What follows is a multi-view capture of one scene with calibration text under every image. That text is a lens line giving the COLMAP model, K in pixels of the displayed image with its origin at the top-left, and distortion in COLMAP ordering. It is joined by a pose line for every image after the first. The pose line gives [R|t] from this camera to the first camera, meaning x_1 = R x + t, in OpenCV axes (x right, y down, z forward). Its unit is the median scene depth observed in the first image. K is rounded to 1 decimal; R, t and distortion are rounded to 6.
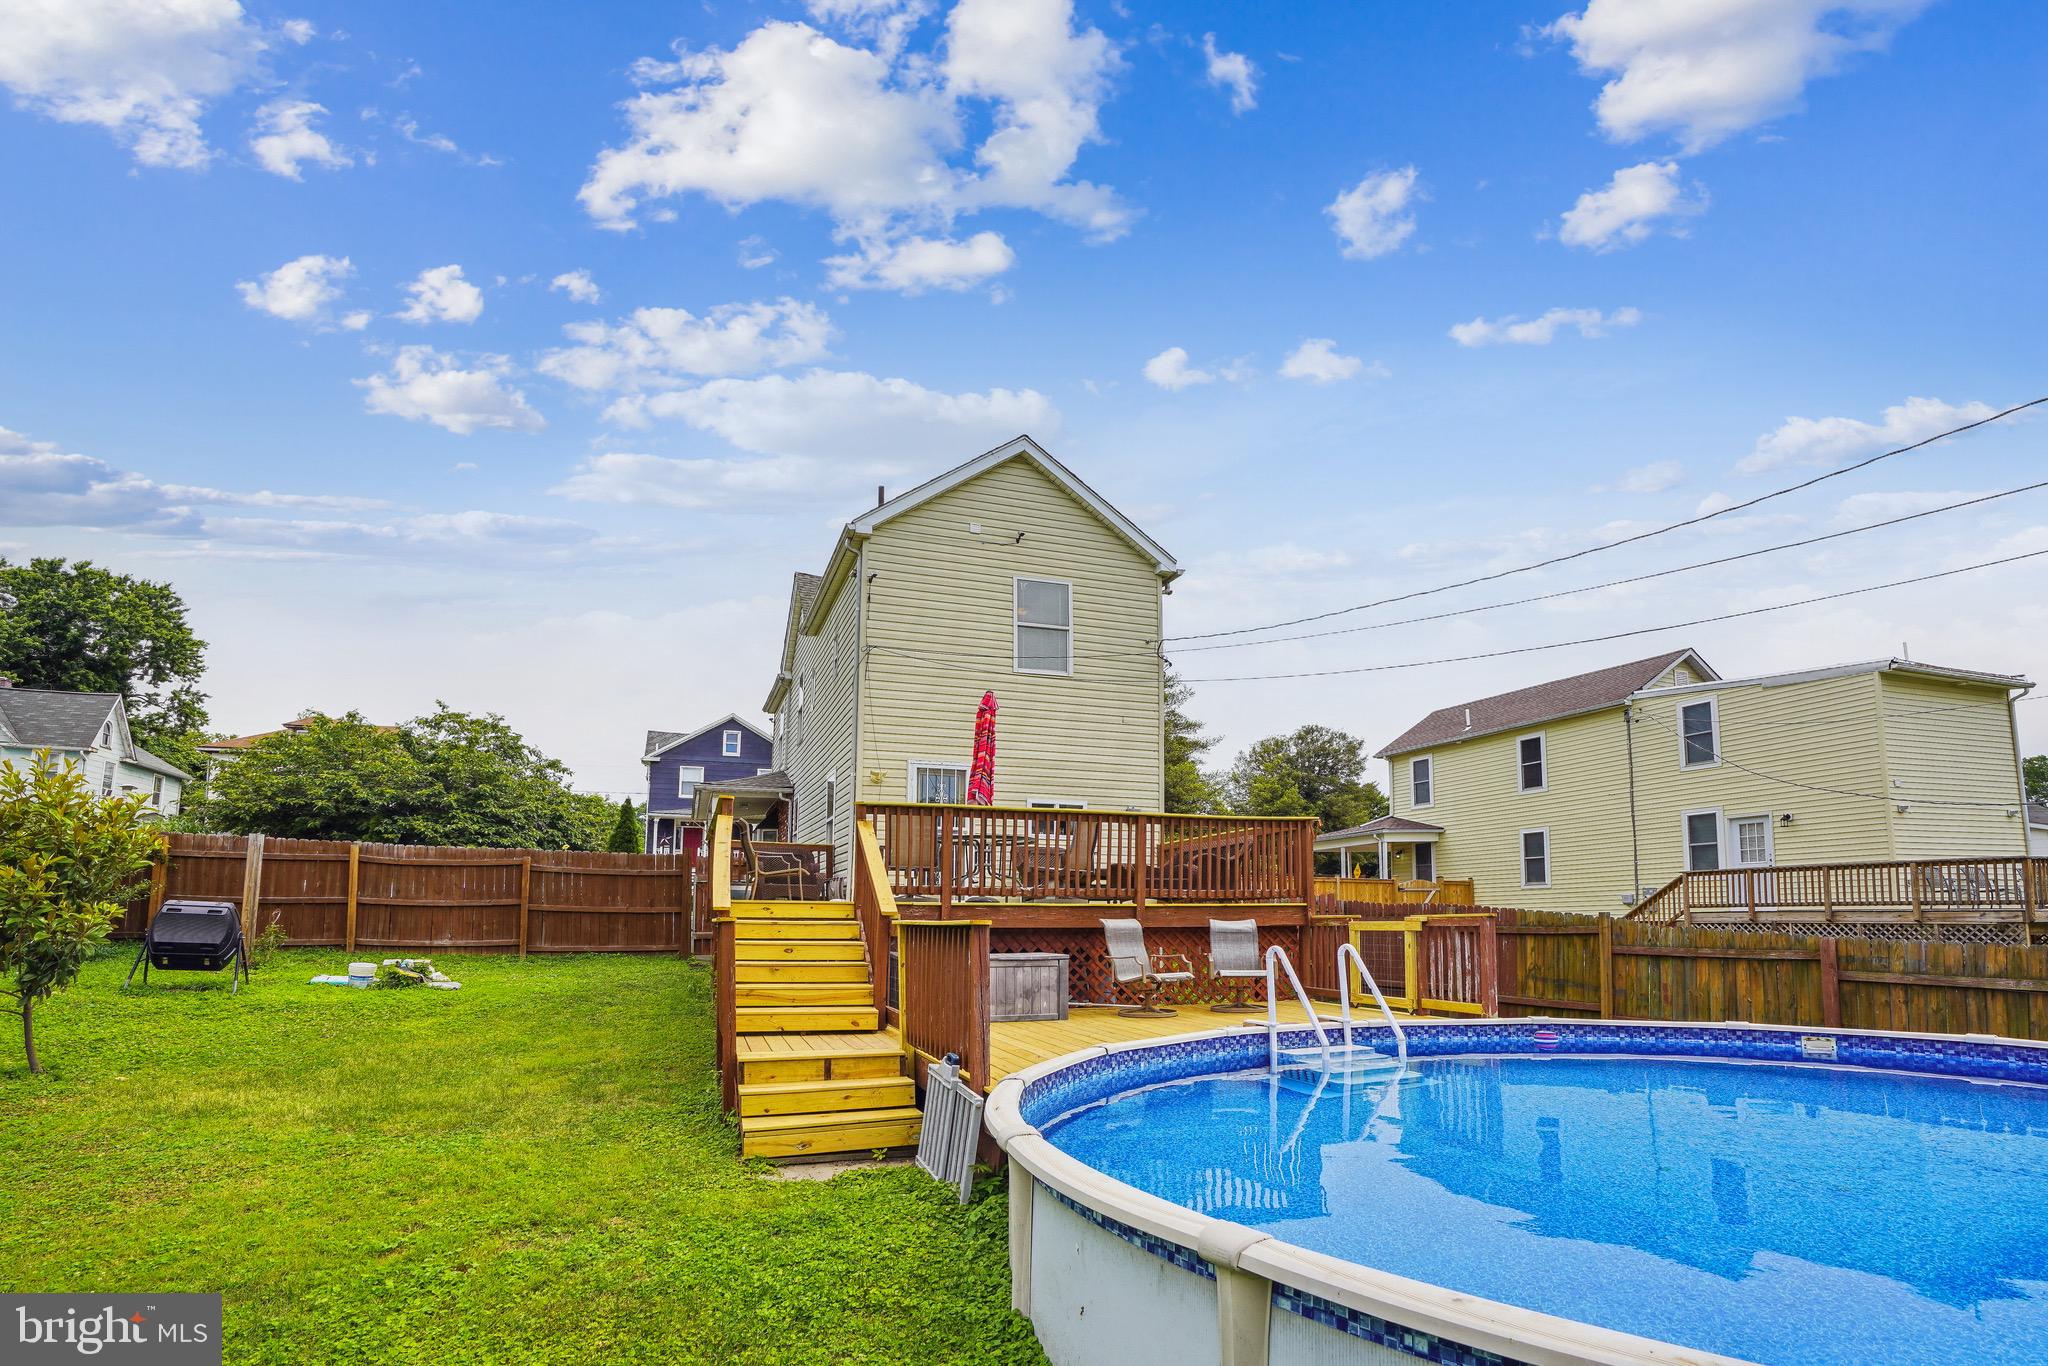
lens RADIAL K [[943.8, 0, 1049.6], [0, 943.8, 813.4], [0, 0, 1]] dist [-0.051539, 0.014129]
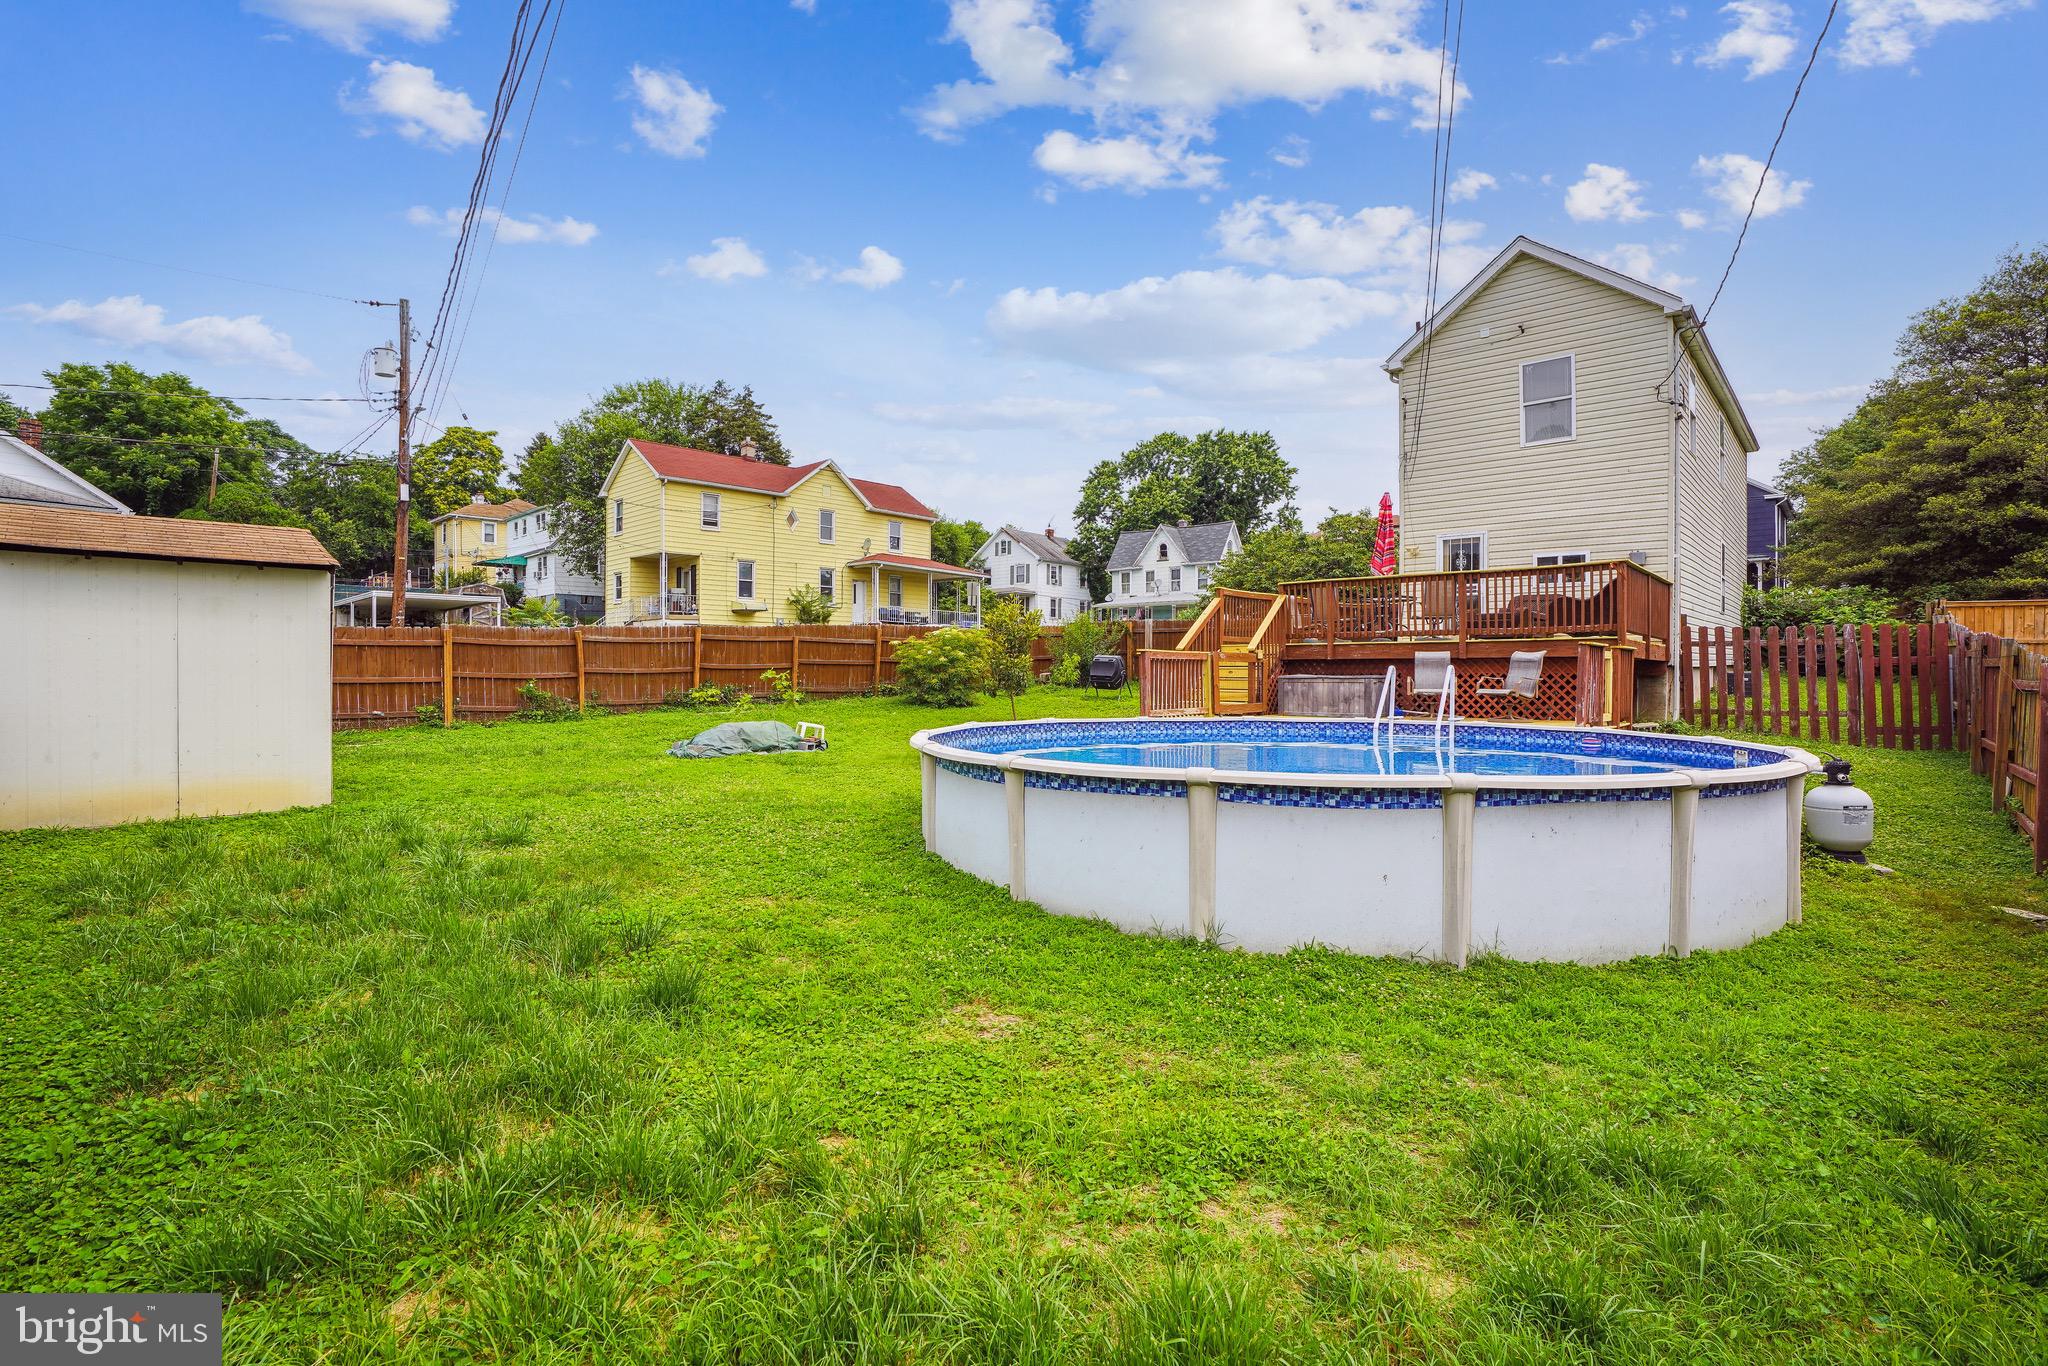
lens RADIAL K [[943.8, 0, 1022.2], [0, 943.8, 674.8], [0, 0, 1]] dist [-0.051539, 0.014129]
pose [[0.468935, 0.004099, -0.883223, 0.427791], [0.092084, 0.994313, 0.053505, 0.007434], [0.878419, -0.106422, 0.465891, -0.071292]]
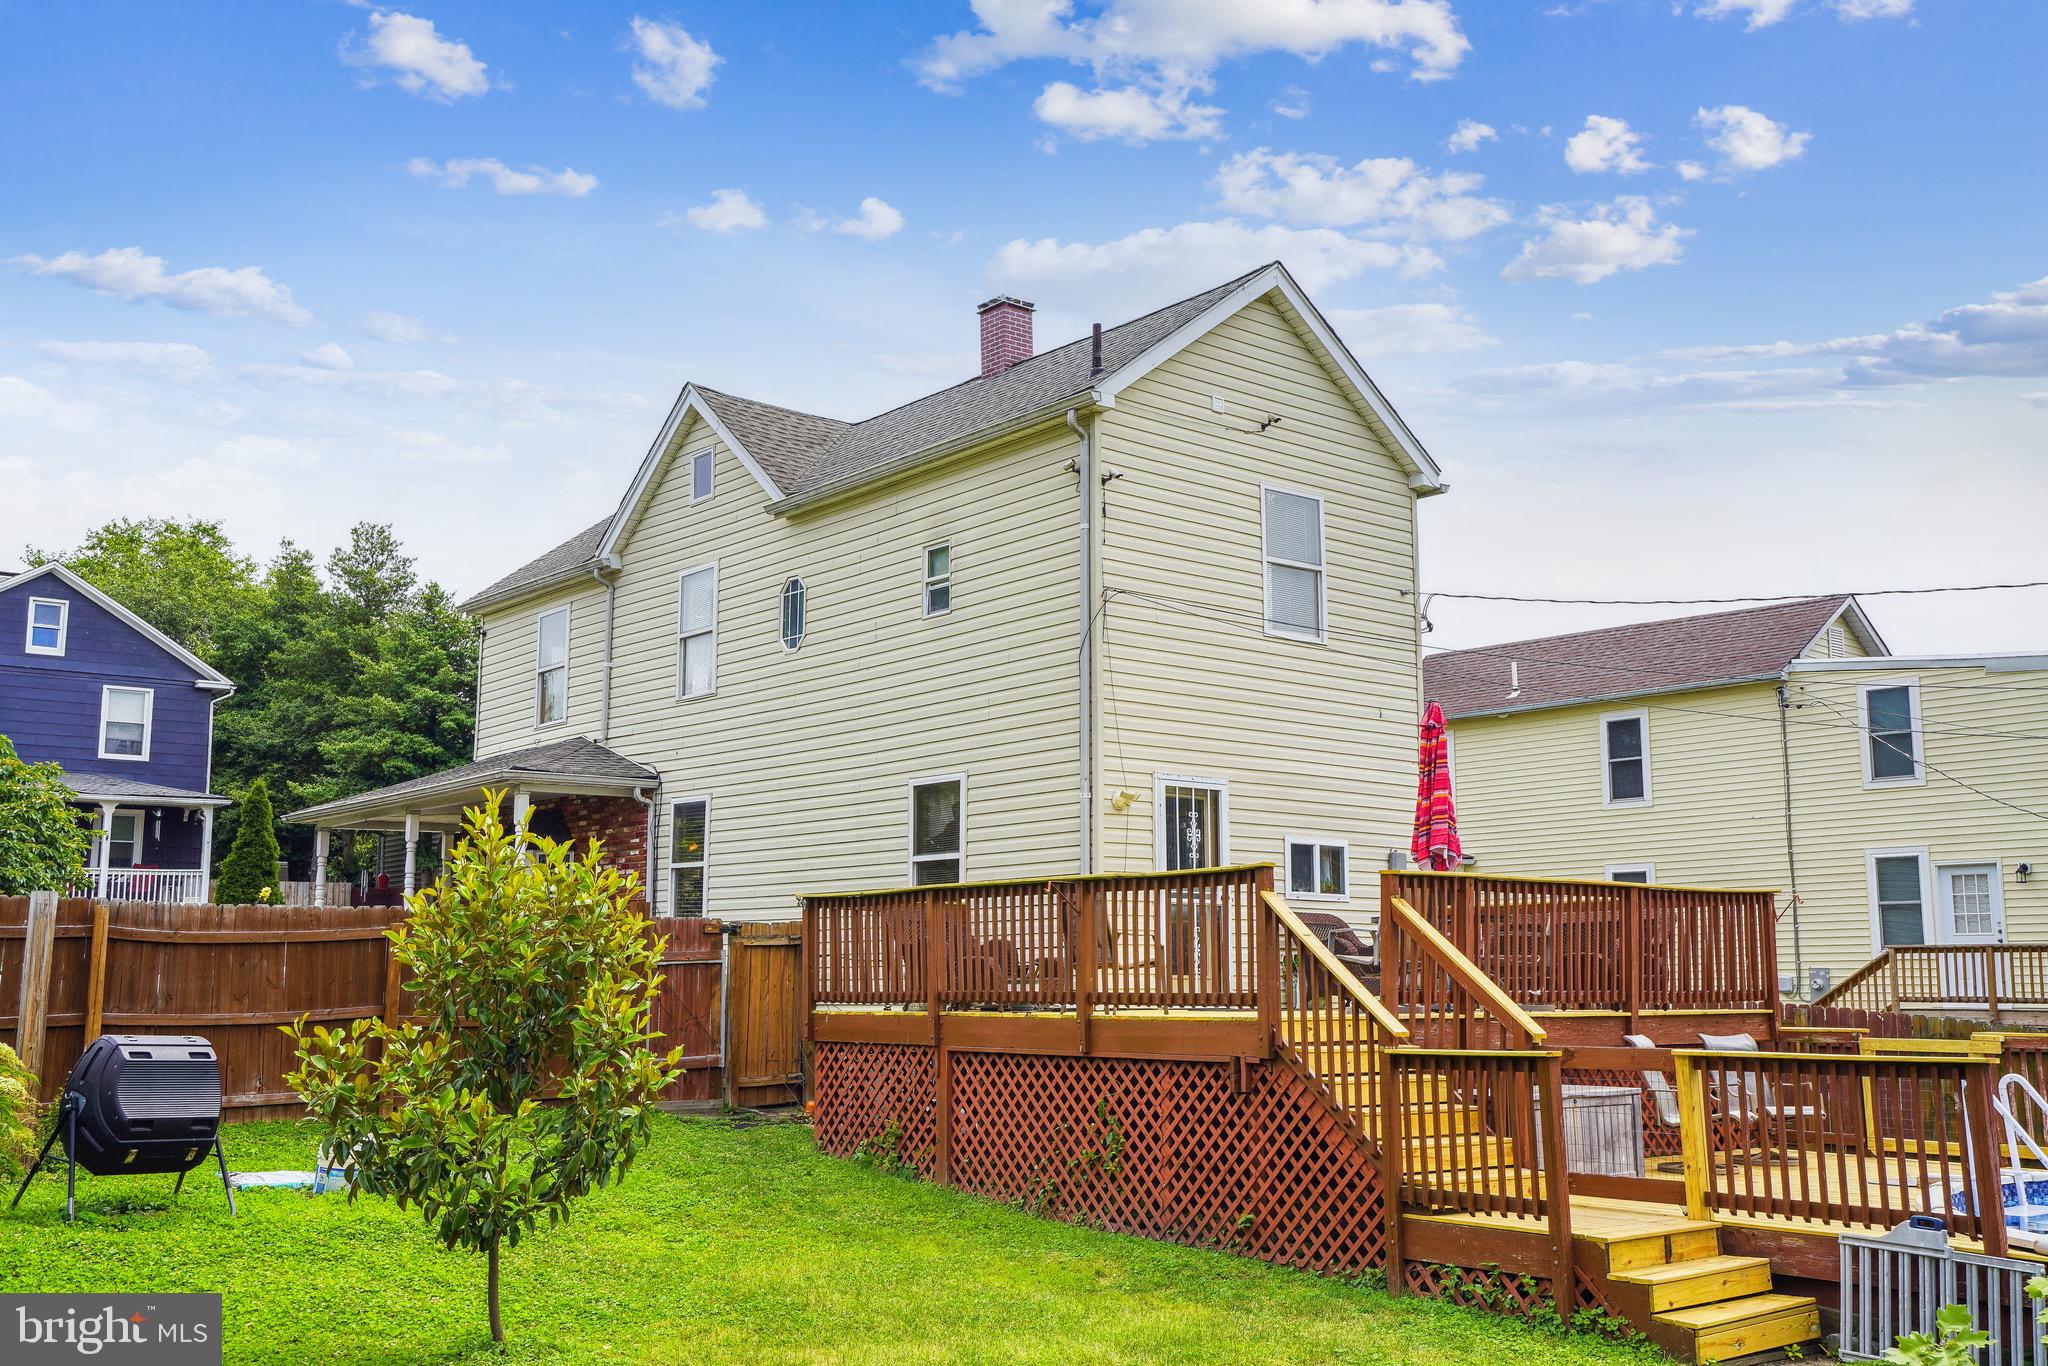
lens RADIAL K [[1987.4, 0, 1075.4], [0, 1987.4, 670.7], [0, 0, 1]] dist [0.097127, 0.000000]
pose [[0.924465, 0.056608, 0.377041, -0.401321], [-0.037476, 0.997619, -0.057891, -0.027056], [-0.379420, 0.039388, 0.924386, -0.114683]]
